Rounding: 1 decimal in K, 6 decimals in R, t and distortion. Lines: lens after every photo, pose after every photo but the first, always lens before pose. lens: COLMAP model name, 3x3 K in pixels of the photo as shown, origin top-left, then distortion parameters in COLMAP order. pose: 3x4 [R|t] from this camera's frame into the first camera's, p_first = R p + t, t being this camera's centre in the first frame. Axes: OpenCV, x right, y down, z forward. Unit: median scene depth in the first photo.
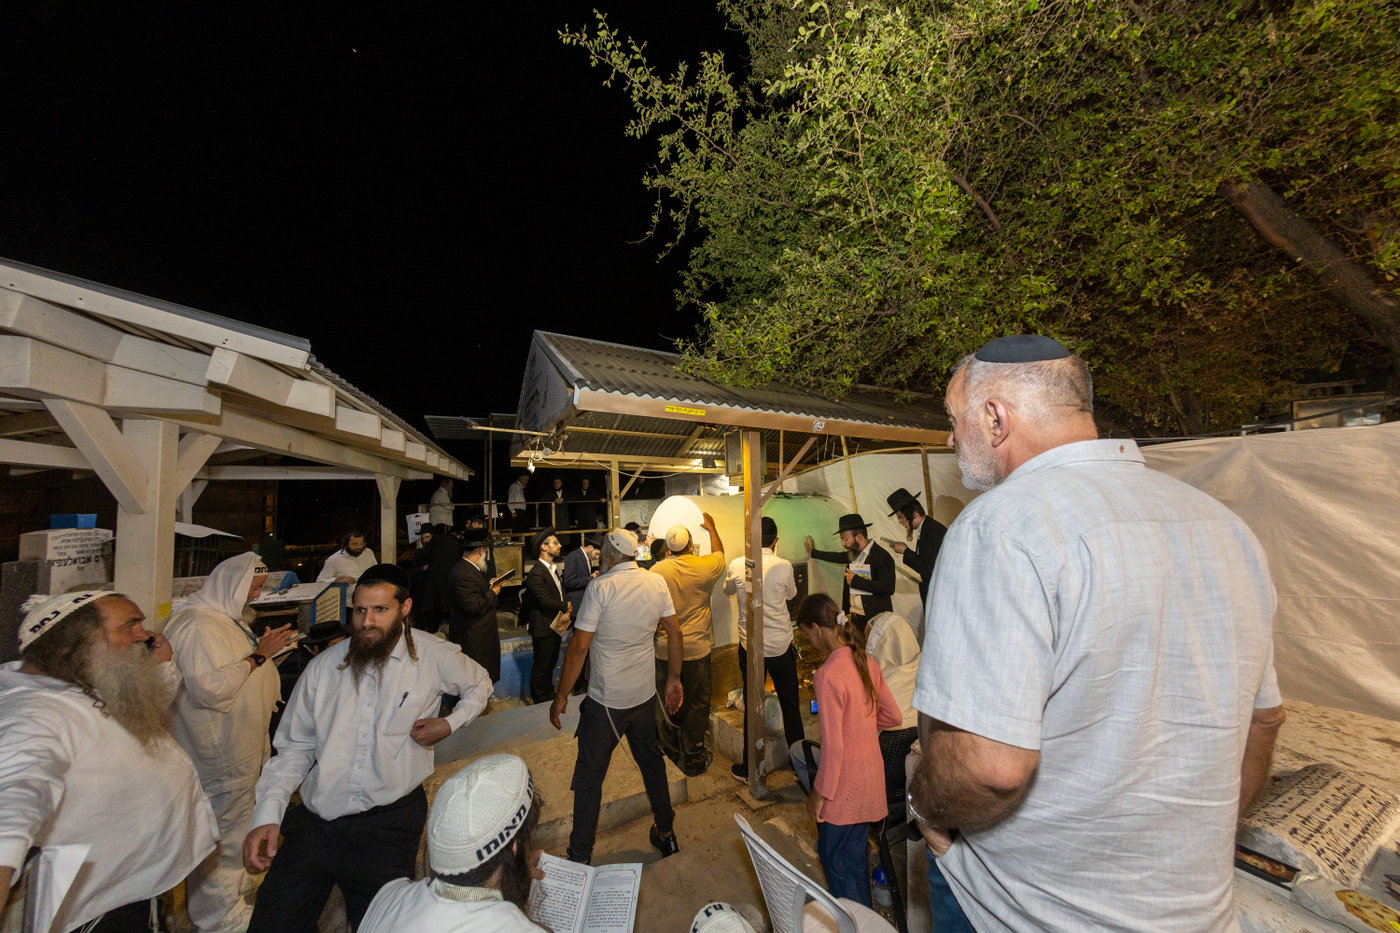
lens RADIAL K [[462.8, 0, 703.0], [0, 462.8, 472.1], [0, 0, 1]] dist [-0.005844, 0.001588]
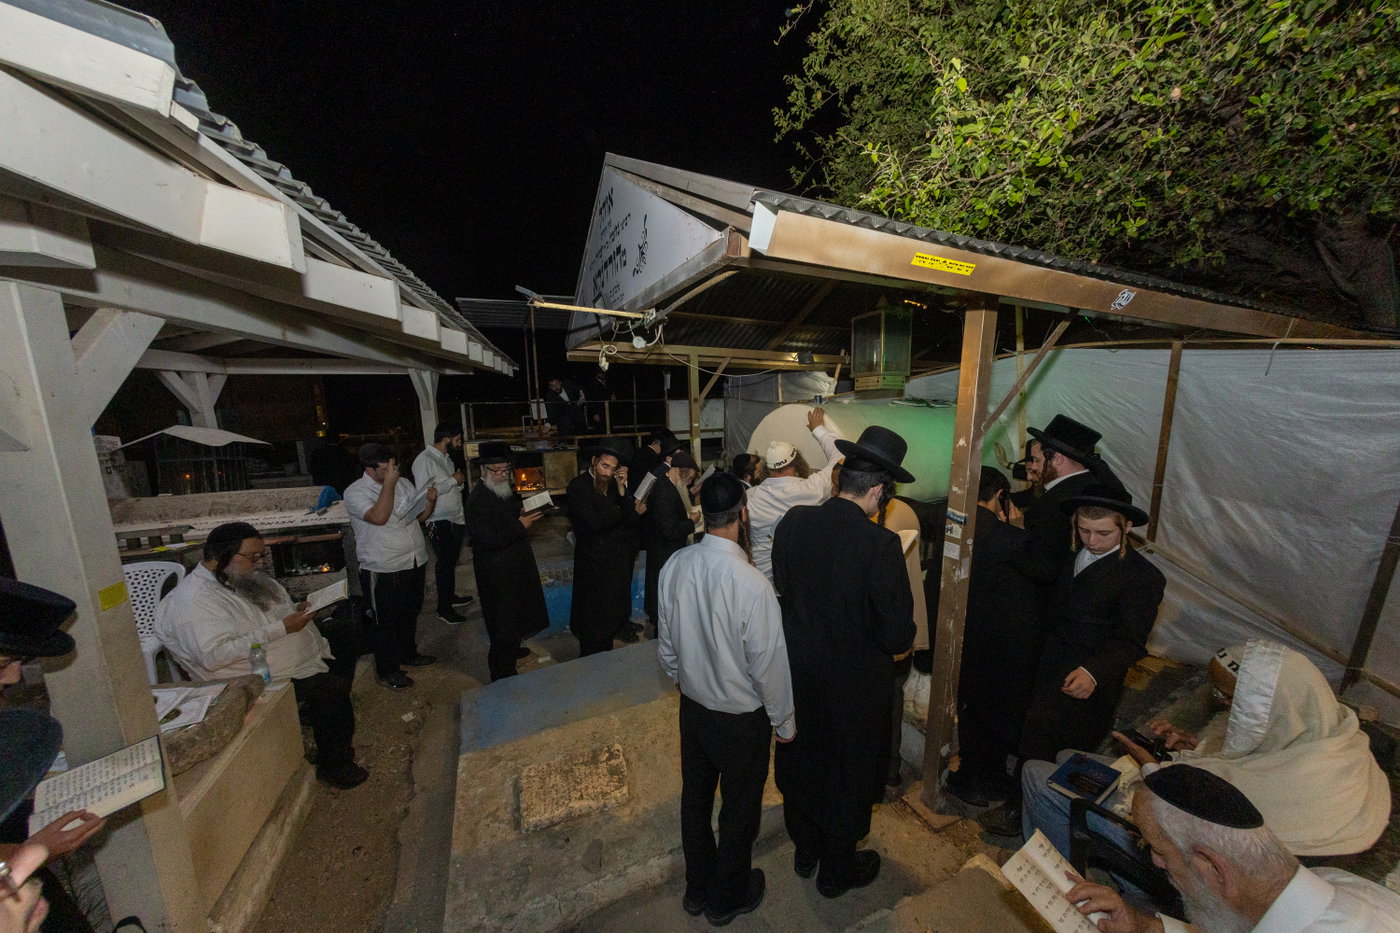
lens RADIAL K [[462.8, 0, 703.0], [0, 462.8, 472.1], [0, 0, 1]] dist [-0.005844, 0.001588]
pose [[0.997773, 0.022762, -0.062694, -0.130950], [-0.007962, 0.973891, 0.226877, -0.008758], [0.066221, -0.225872, 0.971903, 0.196541]]
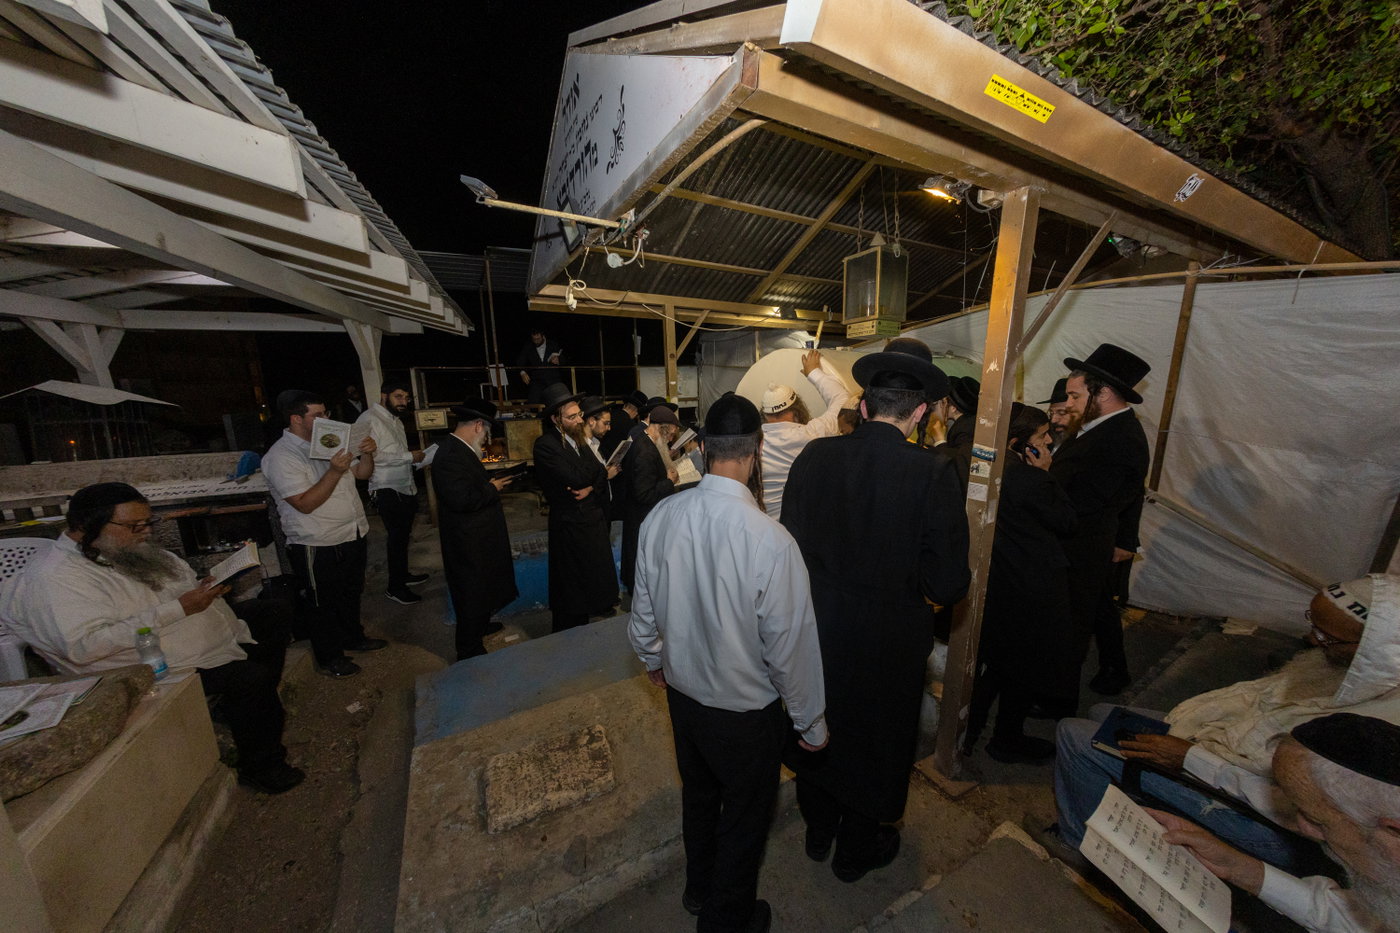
lens RADIAL K [[462.8, 0, 703.0], [0, 462.8, 472.1], [0, 0, 1]] dist [-0.005844, 0.001588]
pose [[0.999933, 0.009567, 0.006445, -0.152610], [-0.010934, 0.964134, 0.265190, 0.038669], [-0.003677, -0.265243, 0.964175, 0.245729]]
